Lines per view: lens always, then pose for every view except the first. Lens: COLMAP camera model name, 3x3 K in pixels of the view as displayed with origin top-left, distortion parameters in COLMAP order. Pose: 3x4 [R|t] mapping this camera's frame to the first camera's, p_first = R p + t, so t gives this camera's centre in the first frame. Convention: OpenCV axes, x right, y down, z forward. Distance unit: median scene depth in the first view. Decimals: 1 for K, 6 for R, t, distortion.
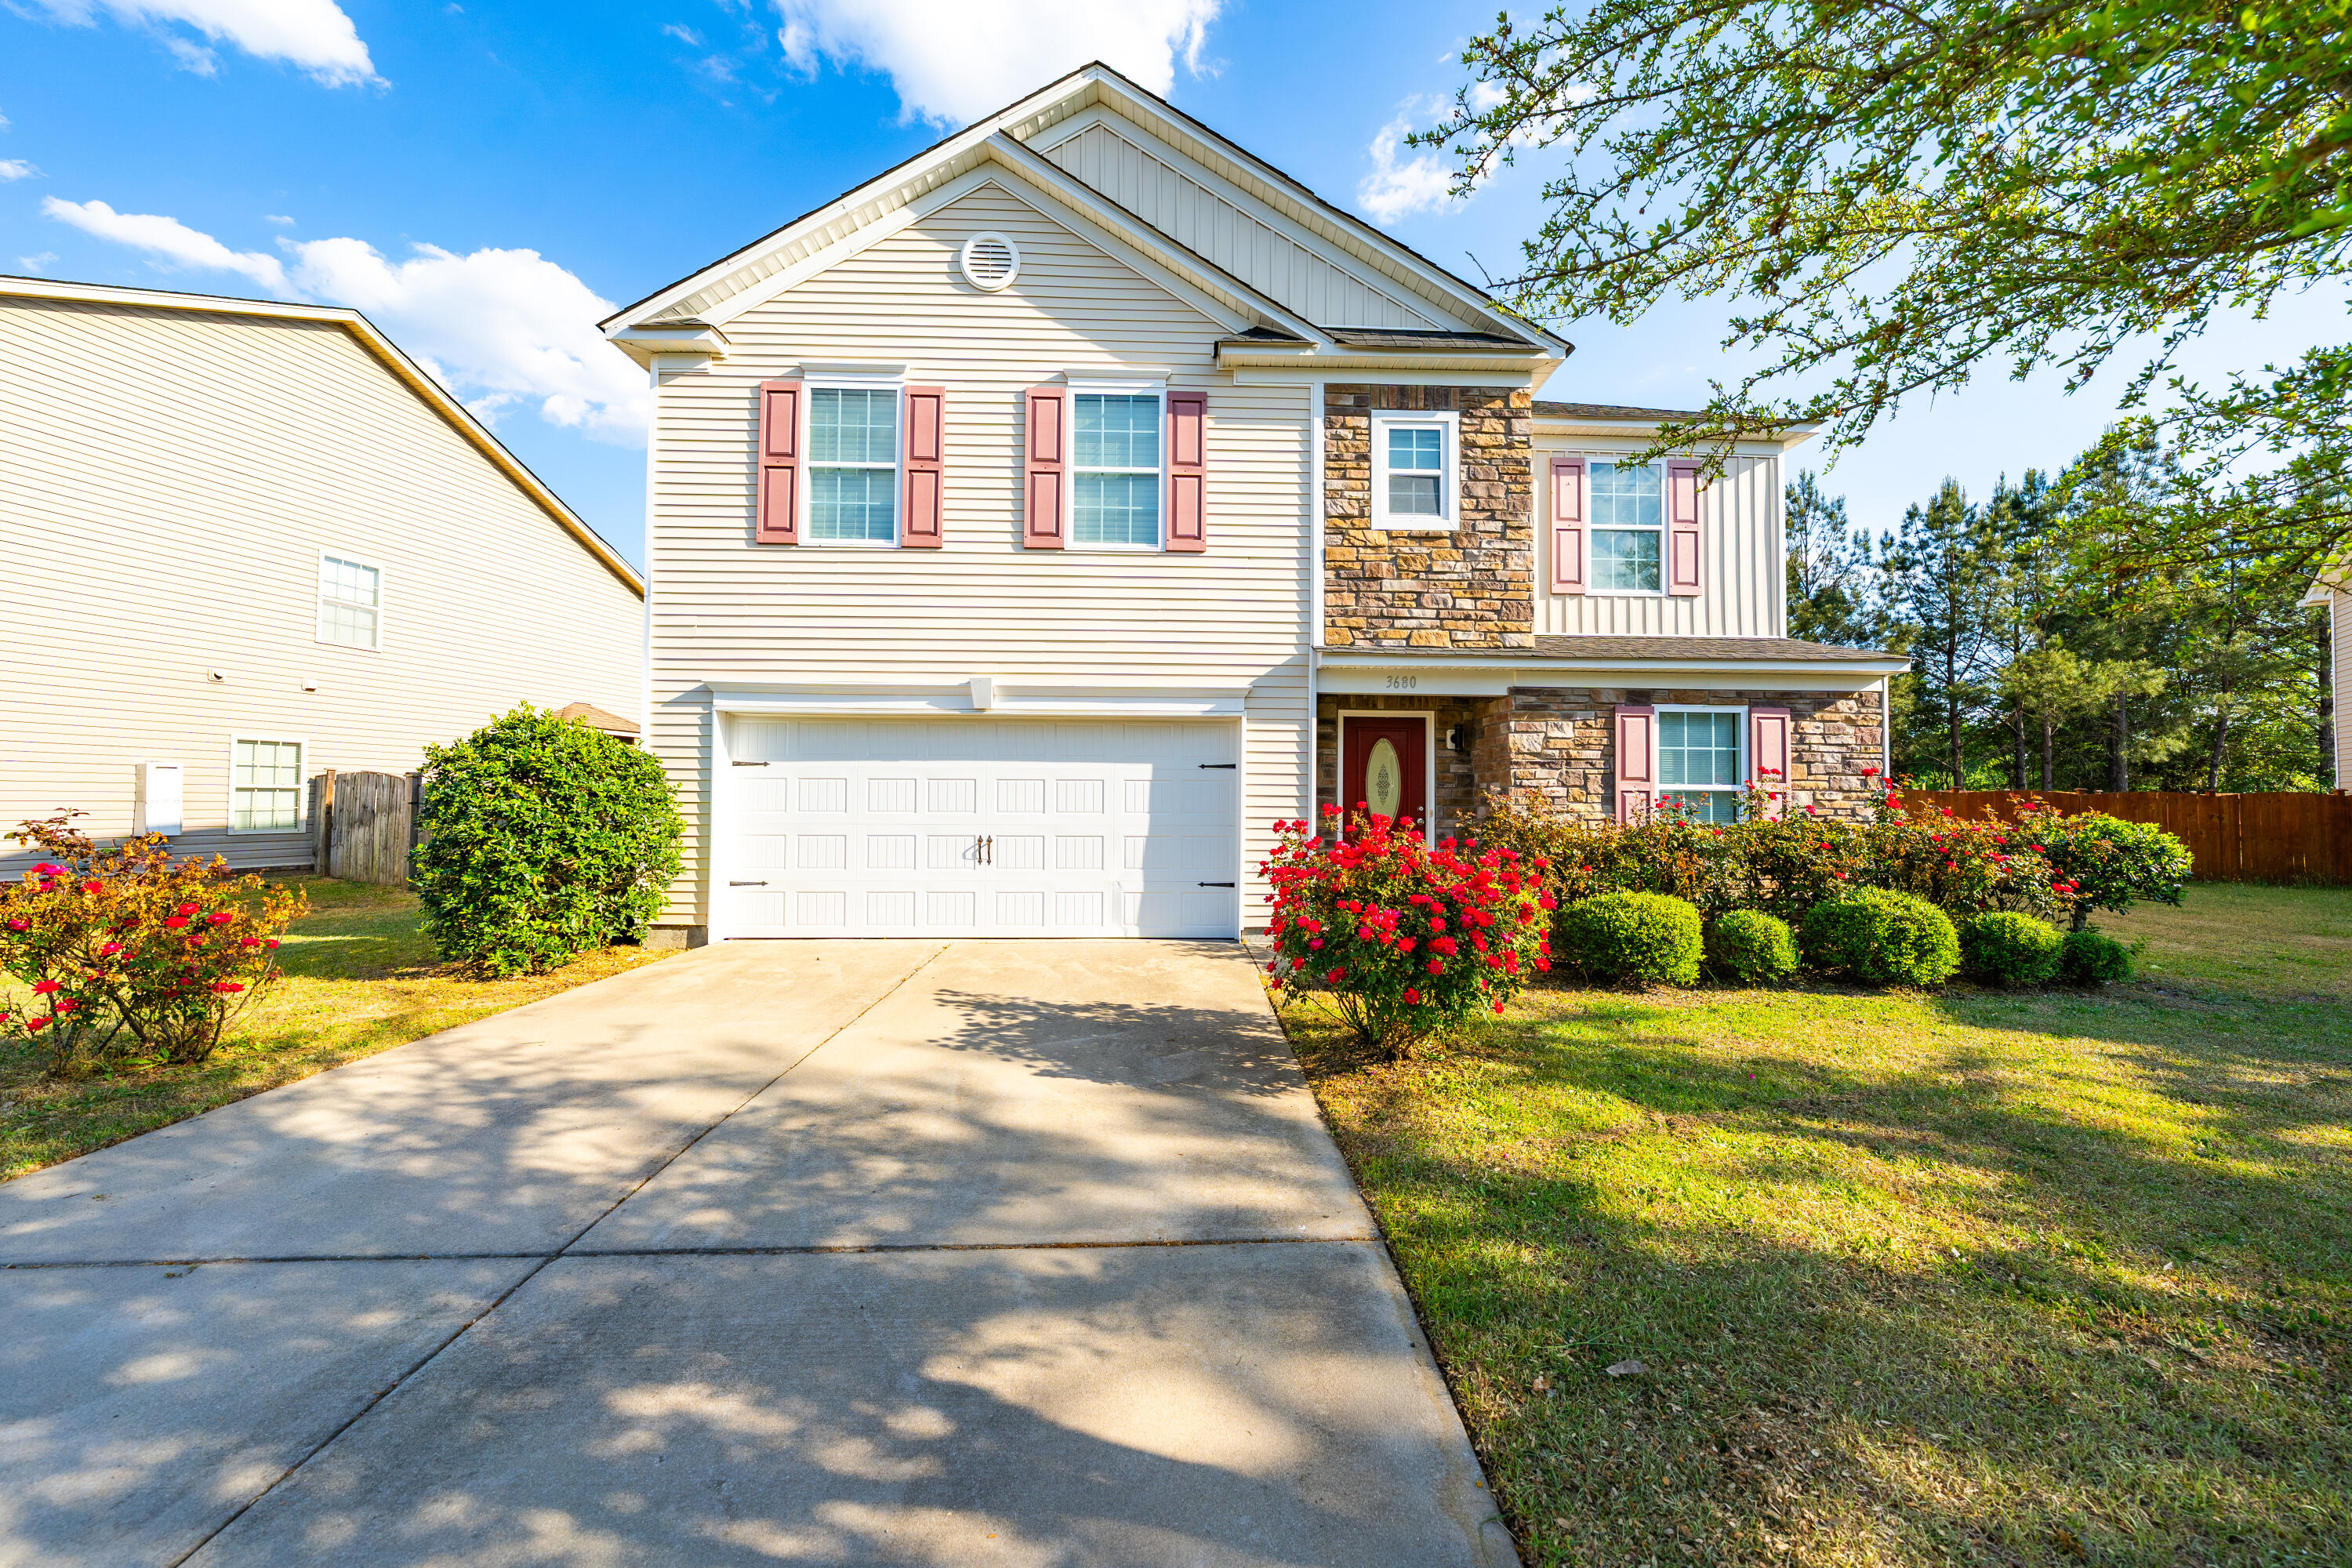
lens RADIAL K [[804.1, 0, 1176.0], [0, 804.1, 784.0], [0, 0, 1]] dist [-0.001970, 0.000021]
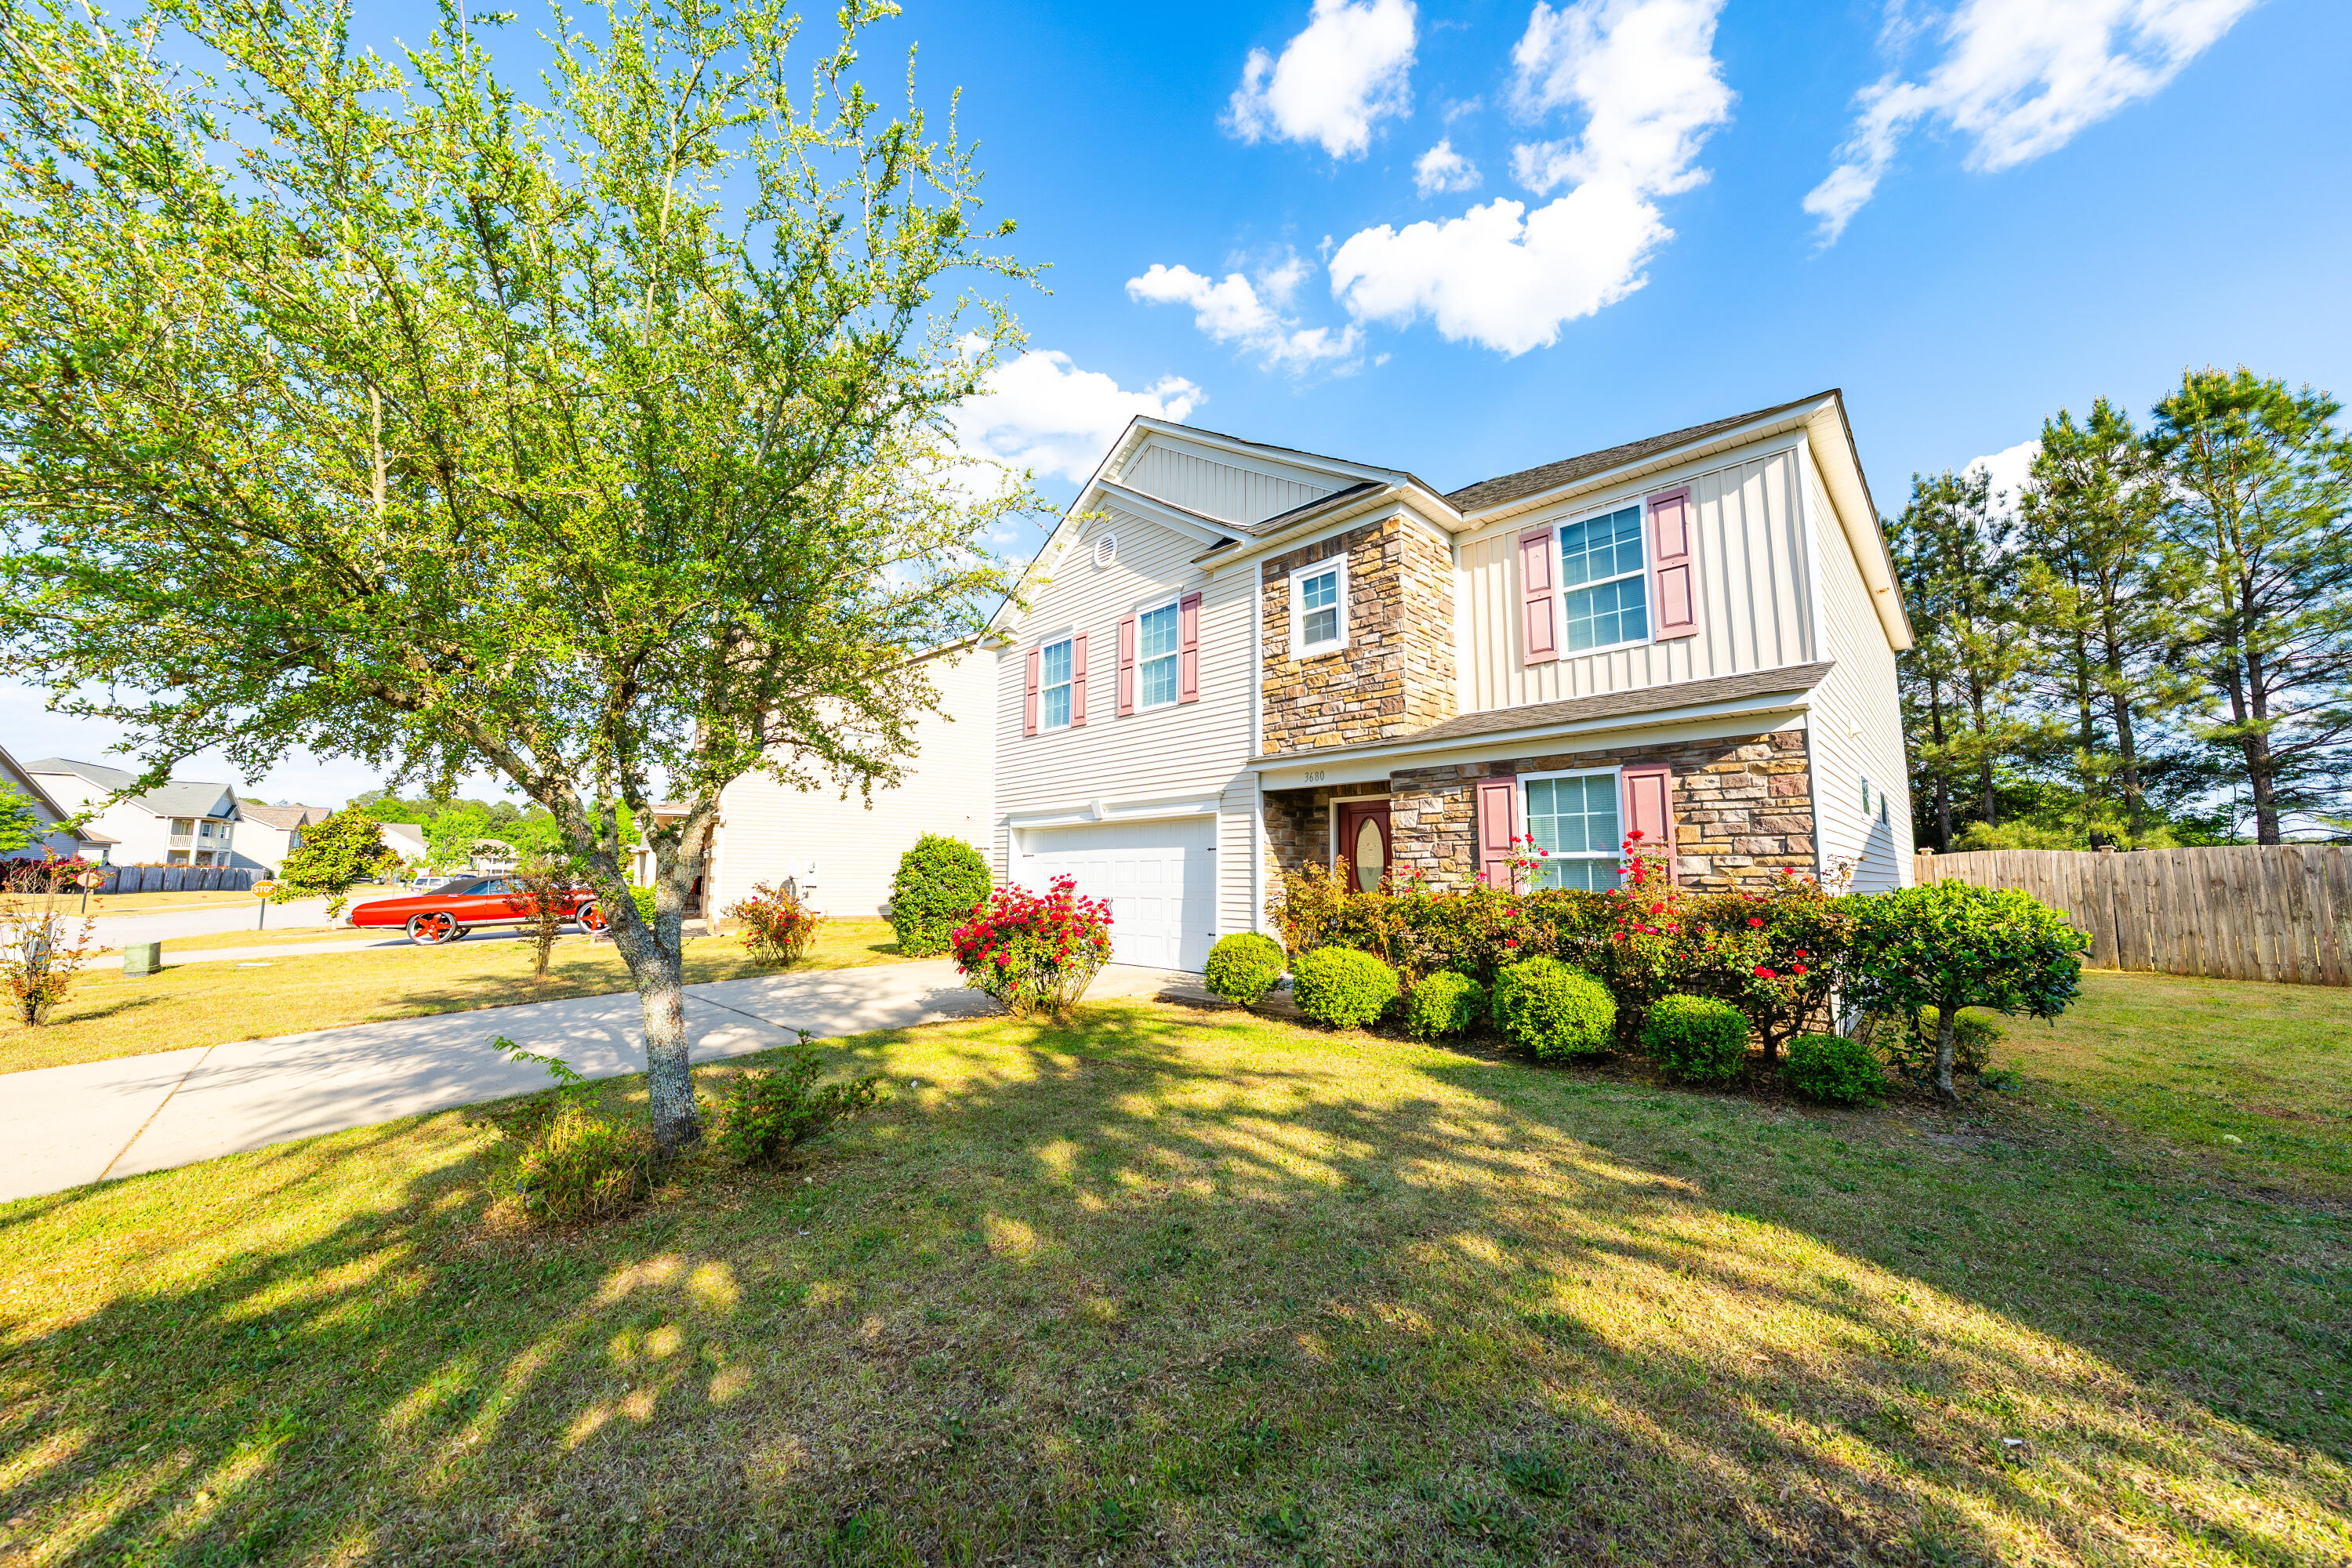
lens RADIAL K [[804.1, 0, 1176.0], [0, 804.1, 784.0], [0, 0, 1]] dist [-0.001970, 0.000021]
pose [[0.683697, -0.090450, -0.724139, 1.035132], [0.019998, 0.994239, -0.105306, 0.011470], [0.729492, 0.057516, 0.681567, -0.003944]]
